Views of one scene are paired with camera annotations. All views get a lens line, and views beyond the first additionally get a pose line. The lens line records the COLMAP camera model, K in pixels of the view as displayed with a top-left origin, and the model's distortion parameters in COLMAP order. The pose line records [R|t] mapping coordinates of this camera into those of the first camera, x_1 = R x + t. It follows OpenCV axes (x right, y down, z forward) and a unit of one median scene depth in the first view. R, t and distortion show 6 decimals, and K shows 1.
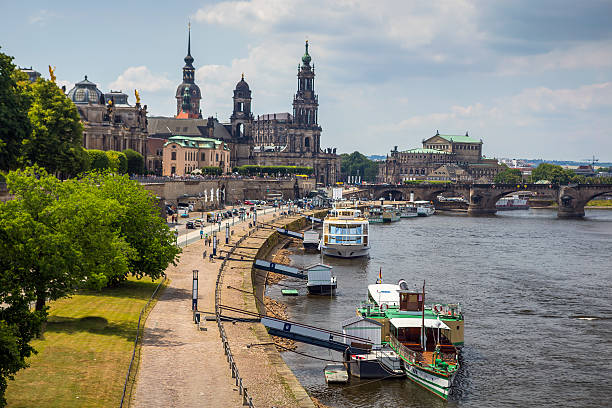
lens RADIAL K [[1132.4, 0, 306.0], [0, 1132.4, 204.0], [0, 0, 1]] dist [0.124290, 0.051681]
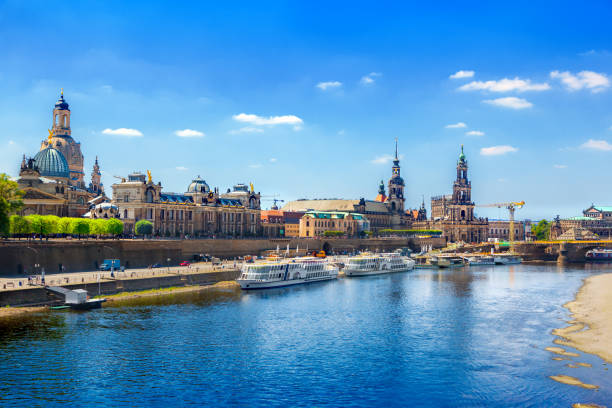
lens RADIAL K [[742.5, 0, 306.0], [0, 742.5, 204.0], [0, 0, 1]] dist [0.015814, 0.005958]
pose [[0.929799, -0.024590, -0.367245, 0.220158], [-0.001848, 0.997441, -0.071467, 0.002665], [0.368063, 0.067129, 0.927375, 0.047715]]
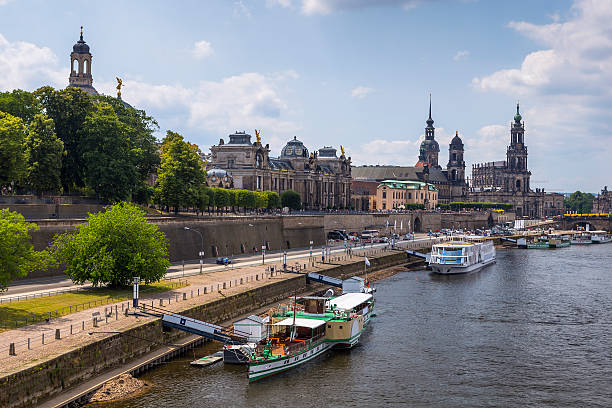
lens RADIAL K [[866.8, 0, 306.0], [0, 866.8, 204.0], [0, 0, 1]] dist [0.005421, 0.008209]
pose [[0.955570, -0.004248, -0.294733, 0.079218], [-0.005656, 0.999448, -0.032745, 0.000929], [0.294710, 0.032957, 0.955018, 0.015918]]
